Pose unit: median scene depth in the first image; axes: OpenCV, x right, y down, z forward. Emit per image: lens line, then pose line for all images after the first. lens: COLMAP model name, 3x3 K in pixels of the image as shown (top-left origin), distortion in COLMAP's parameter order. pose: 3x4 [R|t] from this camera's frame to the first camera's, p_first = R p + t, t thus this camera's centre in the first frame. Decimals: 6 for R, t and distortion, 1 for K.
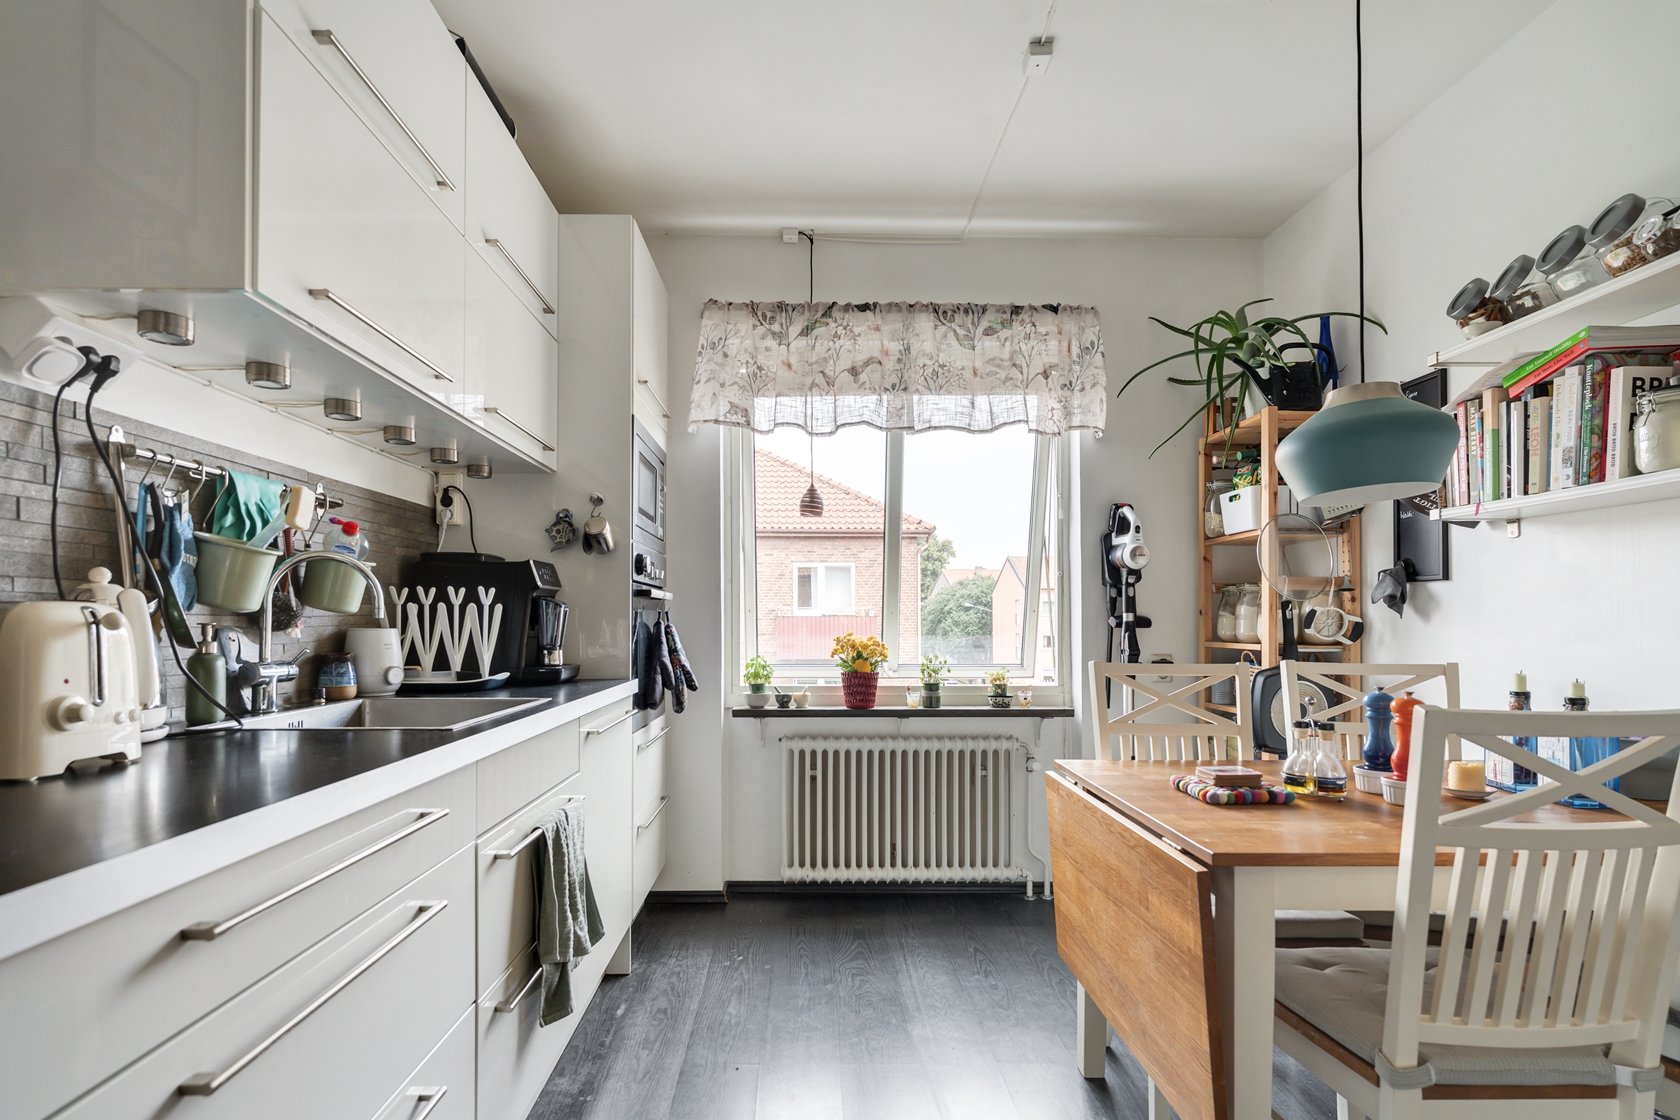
lens RADIAL K [[823.1, 0, 835.9], [0, 823.1, 613.7], [0, 0, 1]] dist [-0.000118, -0.000264]
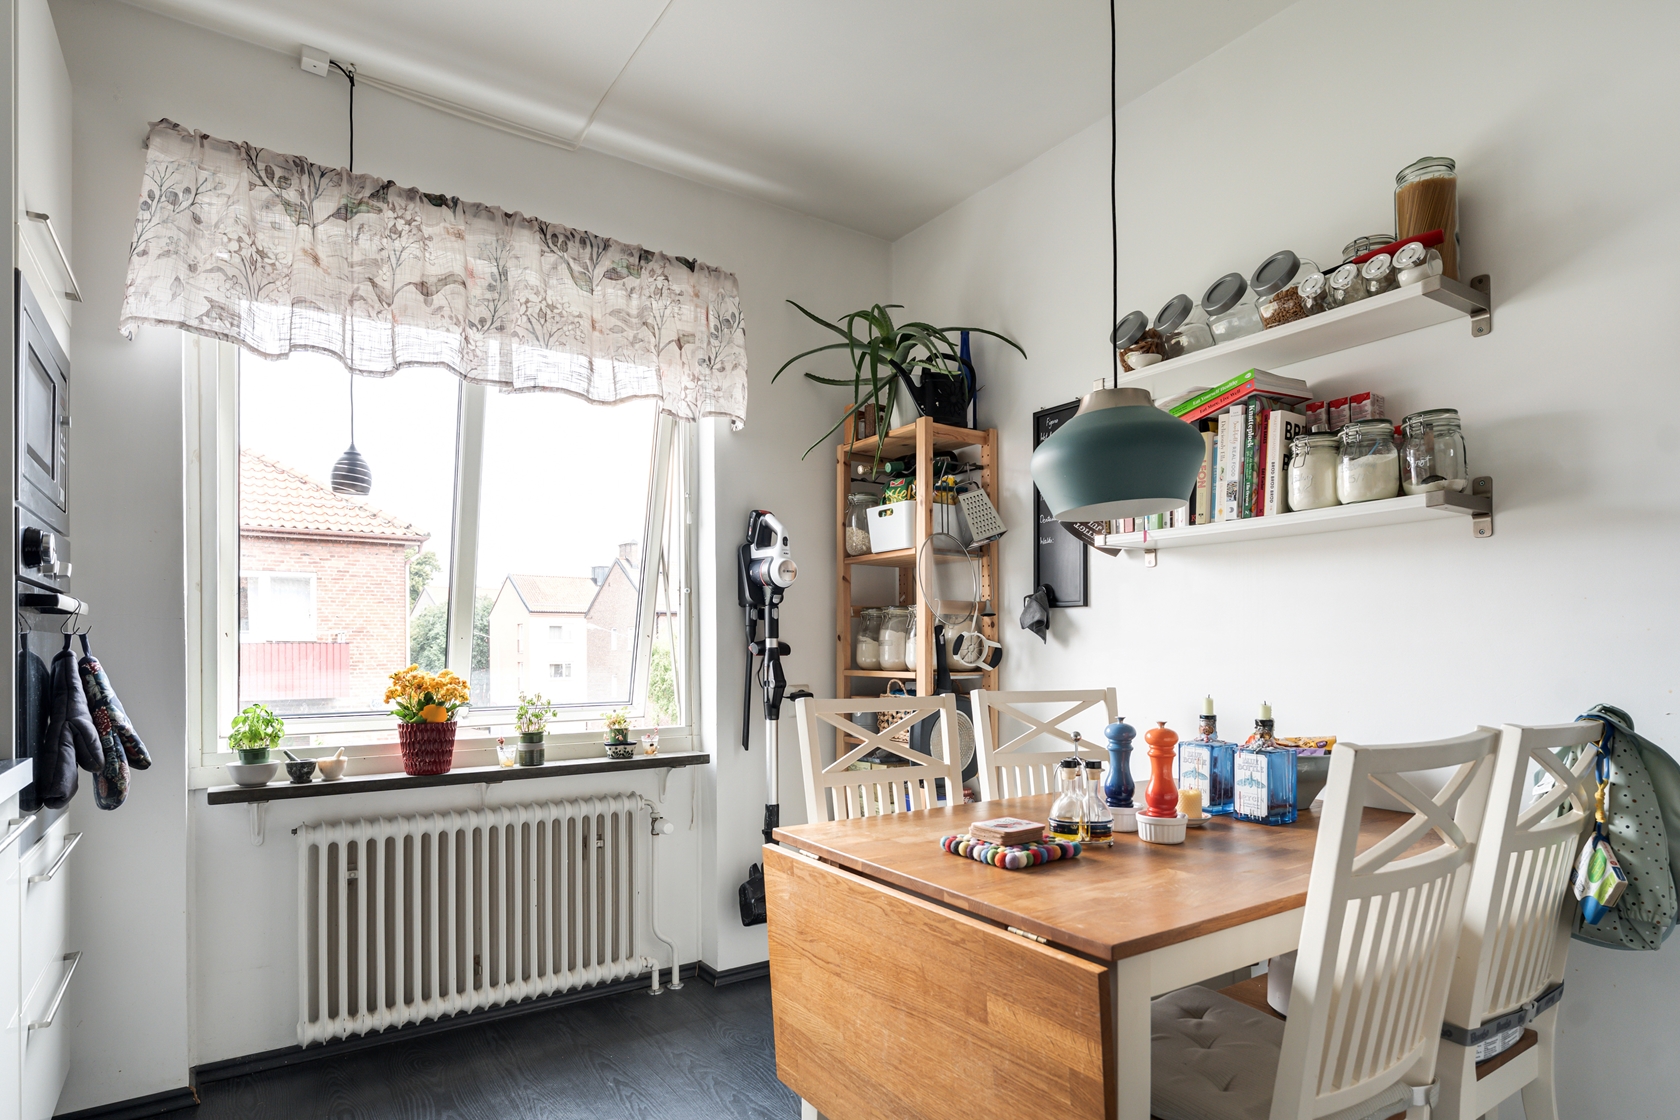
lens RADIAL K [[894.9, 0, 841.1], [0, 894.9, 644.7], [0, 0, 1]] dist [-0.000596, -0.001592]
pose [[0.842578, -0.002669, 0.538568, -0.088060], [-0.000530, 0.999983, 0.005785, 0.000385], [-0.538574, -0.005160, 0.842562, 0.175031]]
